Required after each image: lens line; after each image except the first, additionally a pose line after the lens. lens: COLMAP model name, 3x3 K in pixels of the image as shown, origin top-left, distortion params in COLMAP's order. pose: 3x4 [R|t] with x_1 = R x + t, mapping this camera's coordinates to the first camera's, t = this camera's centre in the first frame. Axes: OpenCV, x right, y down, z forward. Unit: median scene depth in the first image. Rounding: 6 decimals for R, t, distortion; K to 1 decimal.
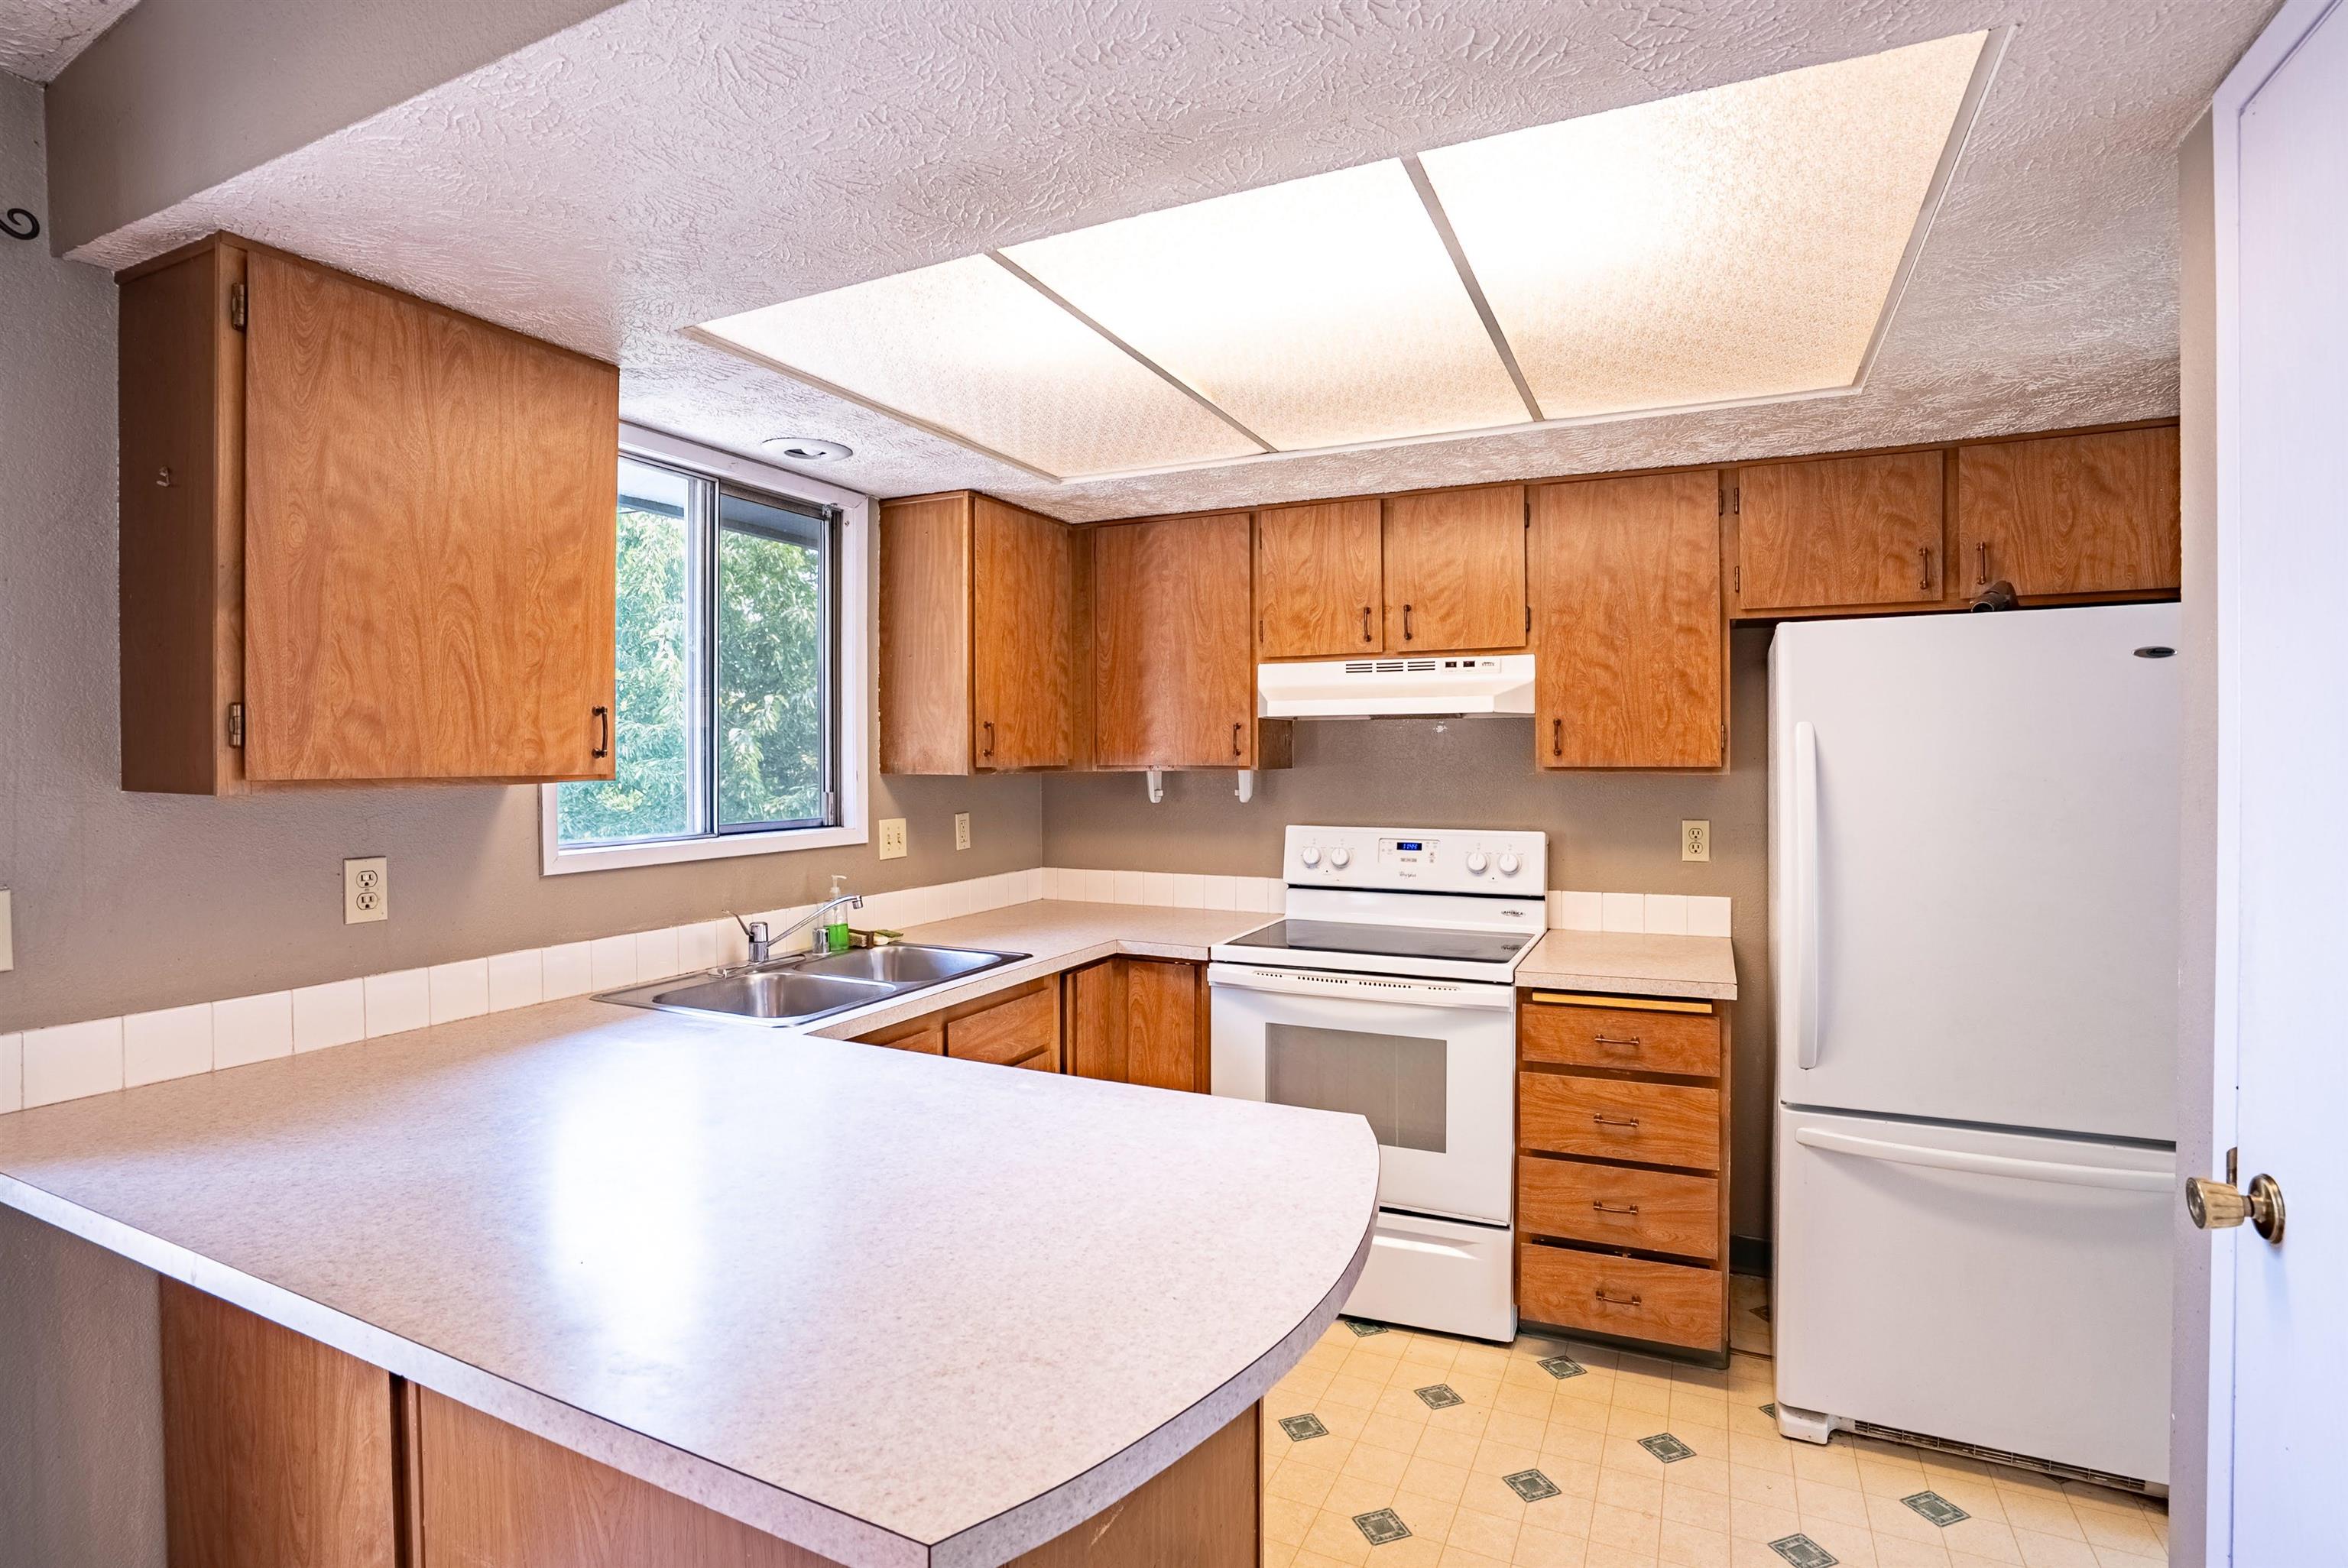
lens RADIAL K [[1132.5, 0, 1168.8], [0, 1132.5, 765.5], [0, 0, 1]] dist [-0.051980, 0.018632]
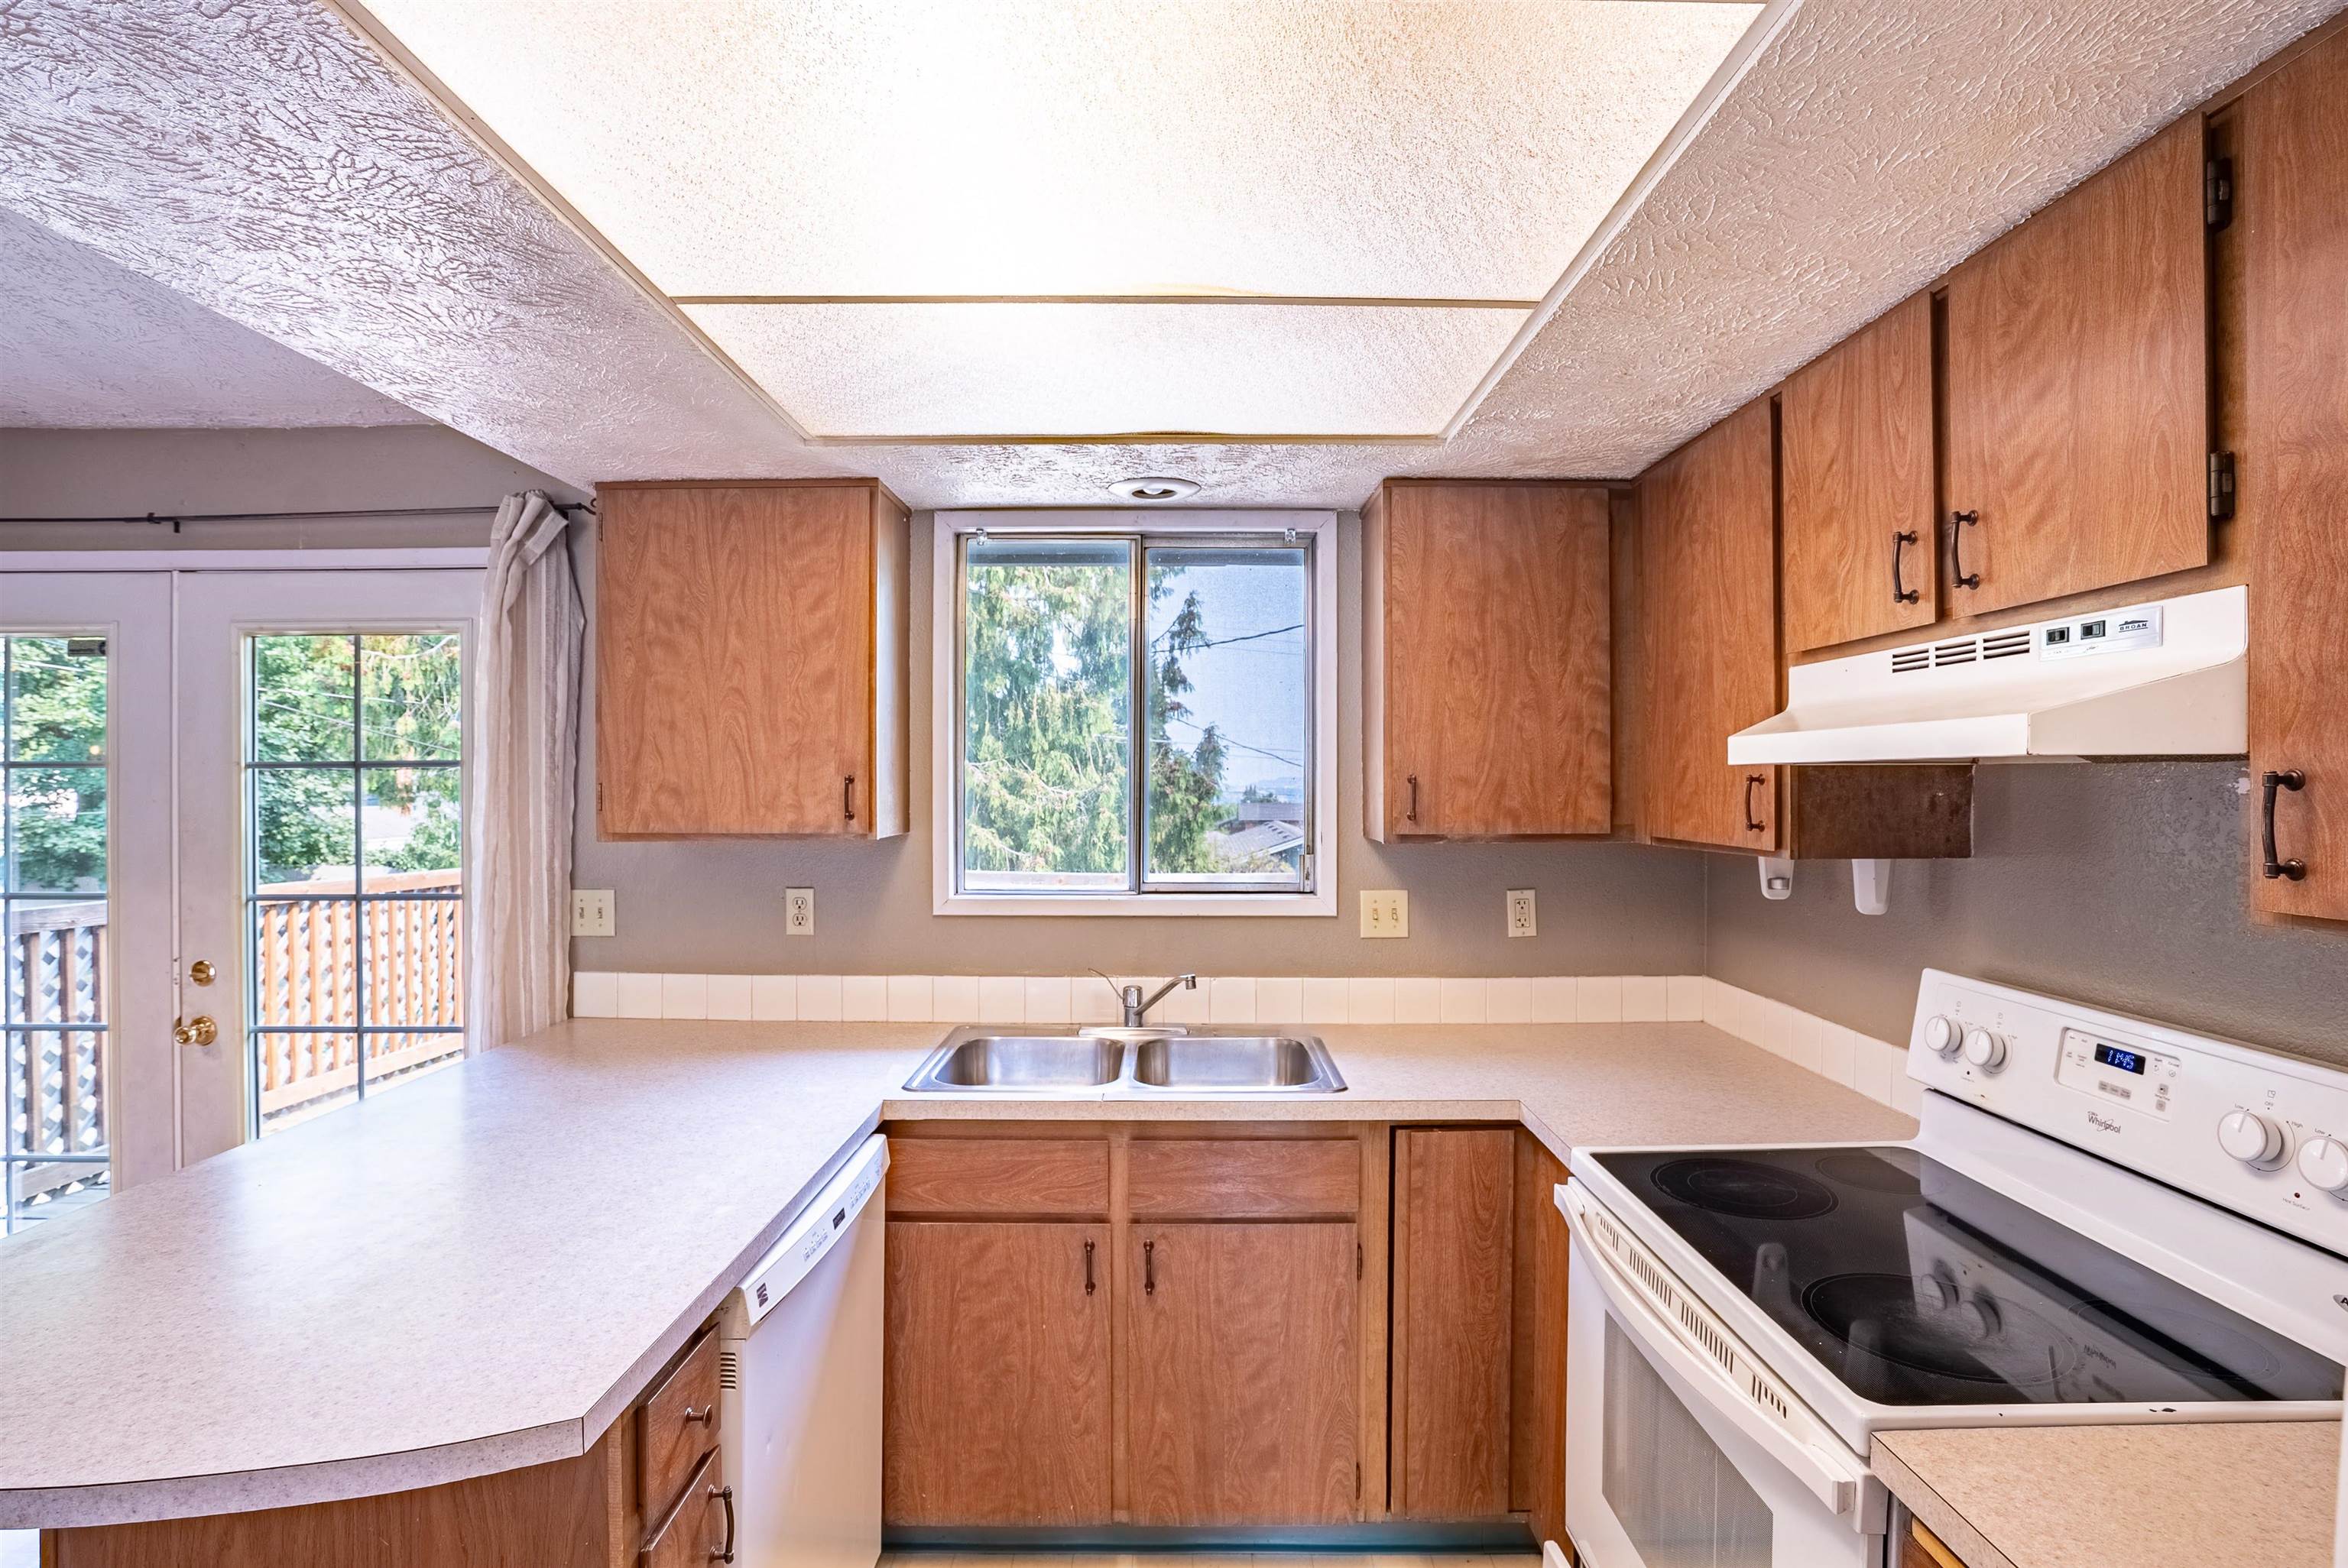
lens RADIAL K [[1132.5, 0, 1179.5], [0, 1132.5, 780.7], [0, 0, 1]] dist [-0.051980, 0.018632]
pose [[0.431221, 0.003050, -0.902241, 0.734375], [-0.009052, 0.999959, -0.000946, -0.051830], [0.902201, 0.008575, 0.431231, 0.837097]]
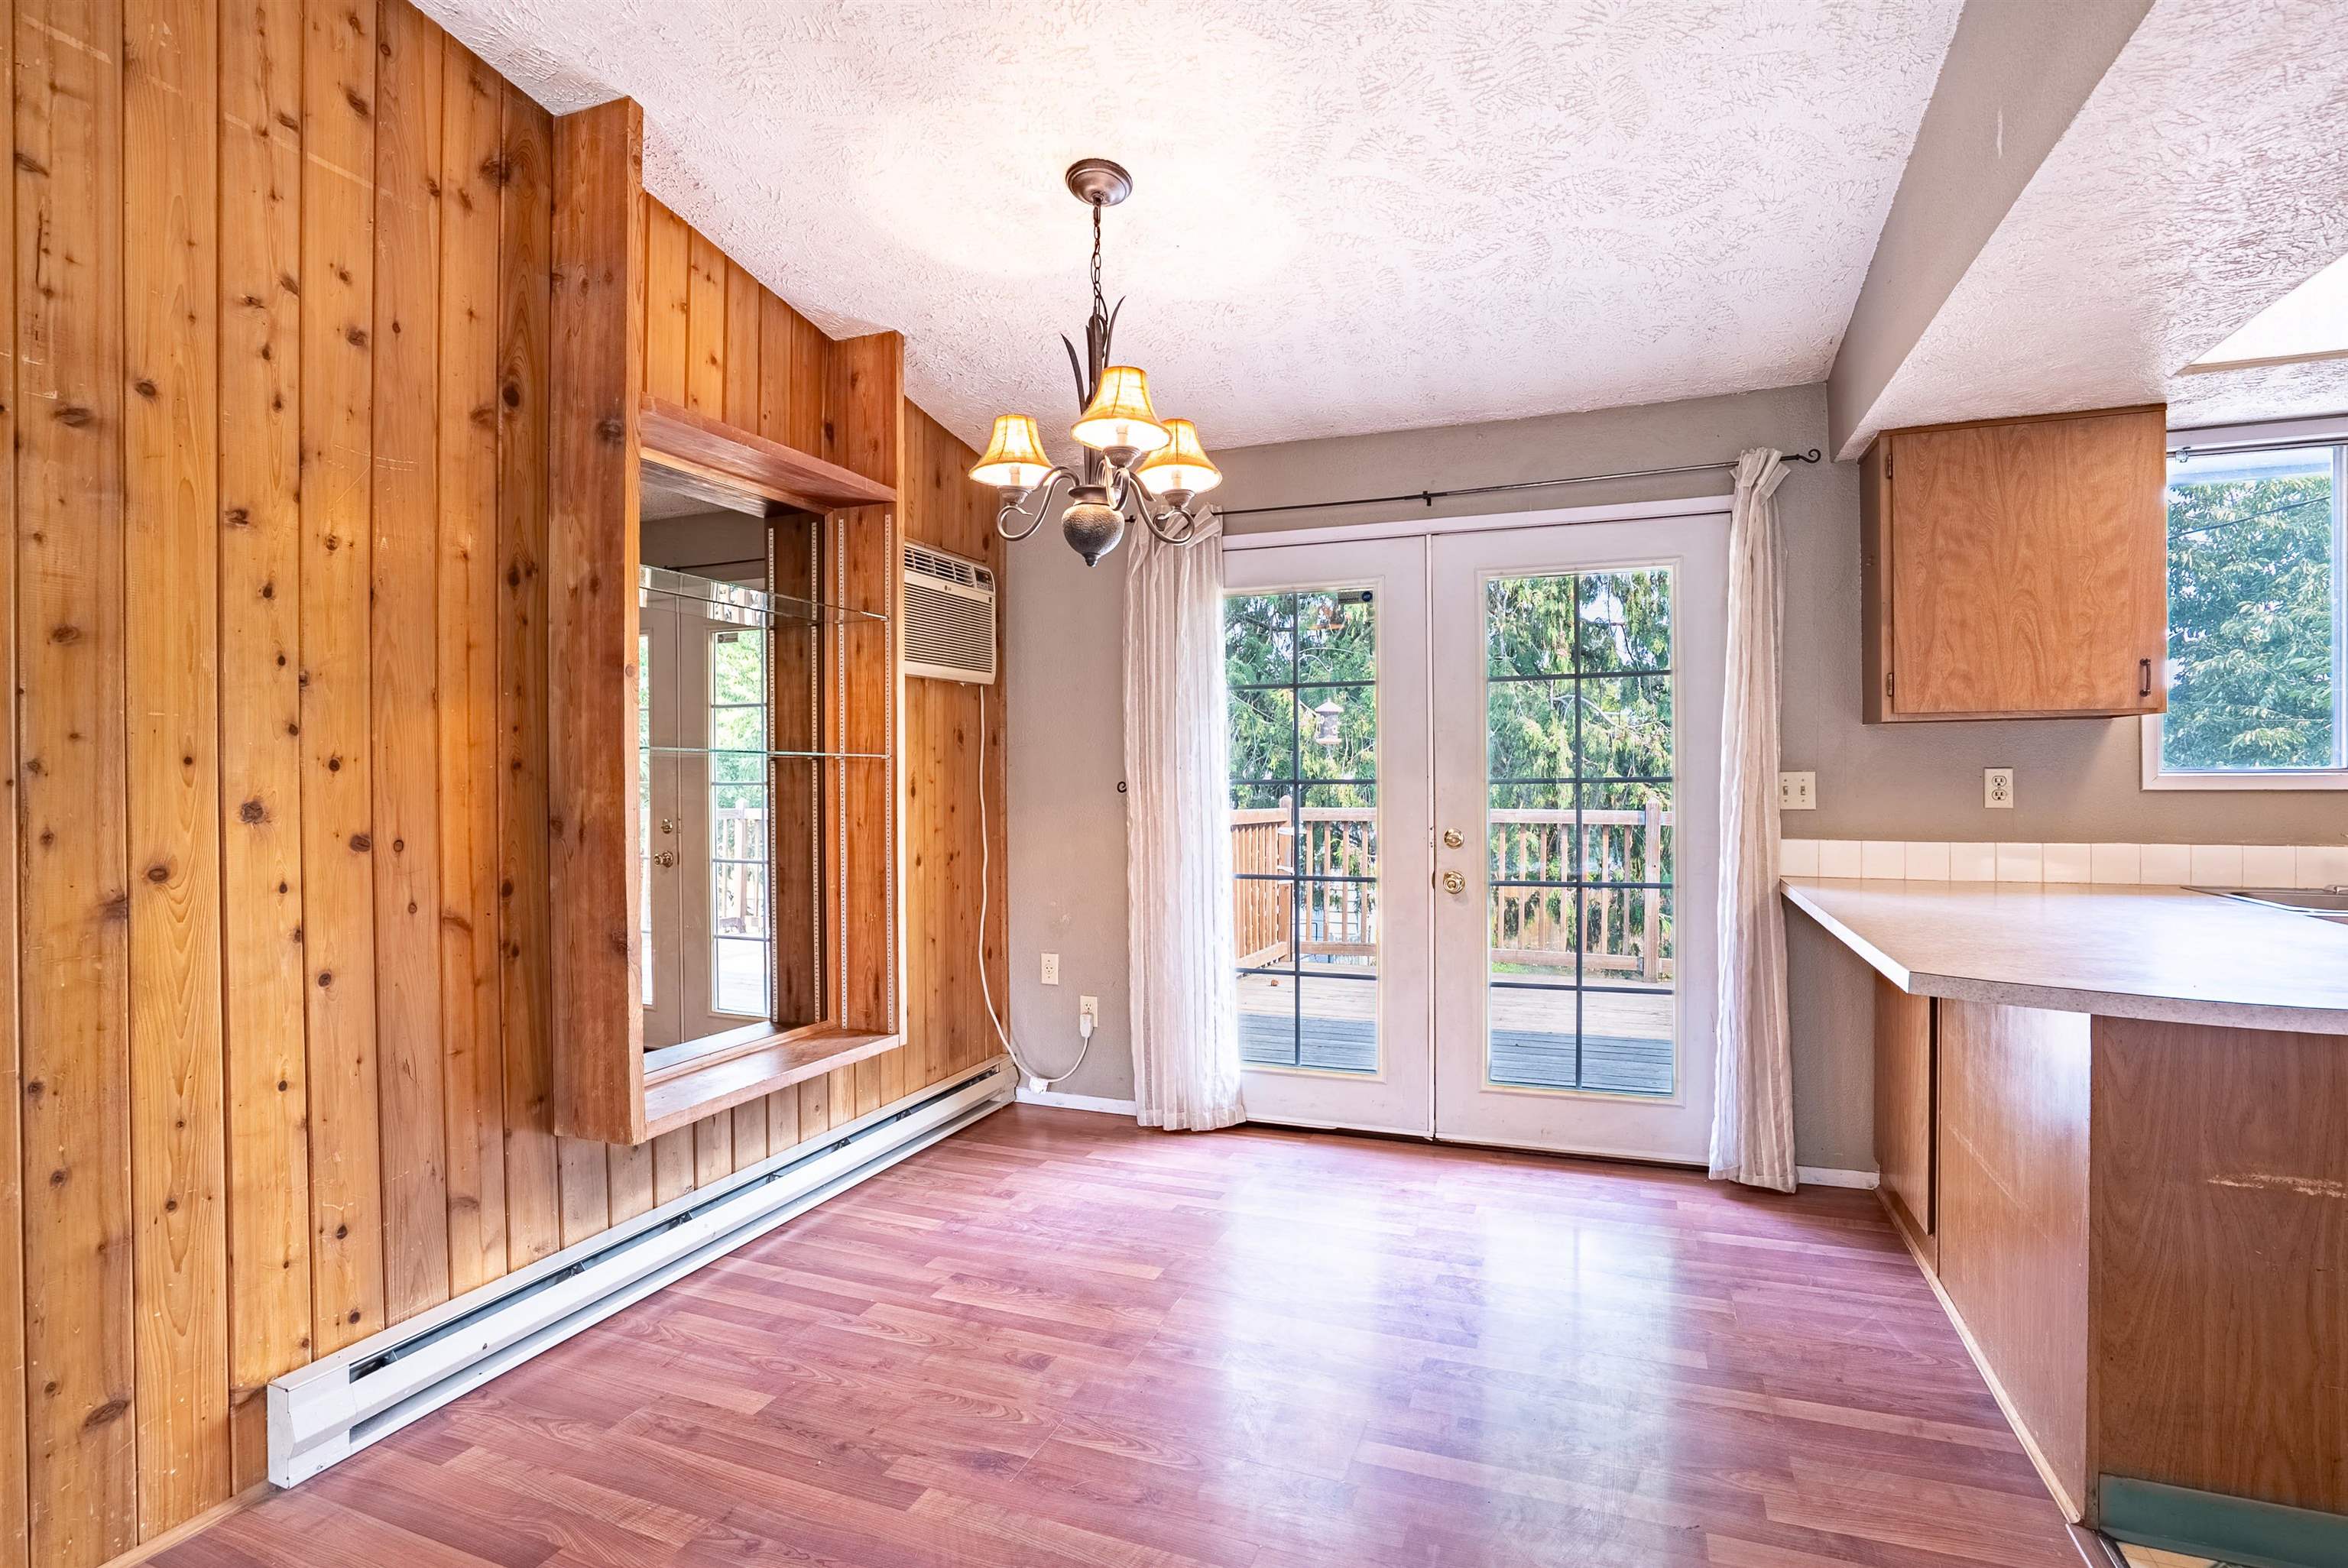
lens RADIAL K [[1132.5, 0, 1170.1], [0, 1132.5, 778.7], [0, 0, 1]] dist [-0.051980, 0.018632]
pose [[0.073751, 0.006186, -0.997258, 0.786261], [-0.003622, 0.999976, 0.005935, 0.095553], [0.997270, 0.003175, 0.073772, -0.311077]]
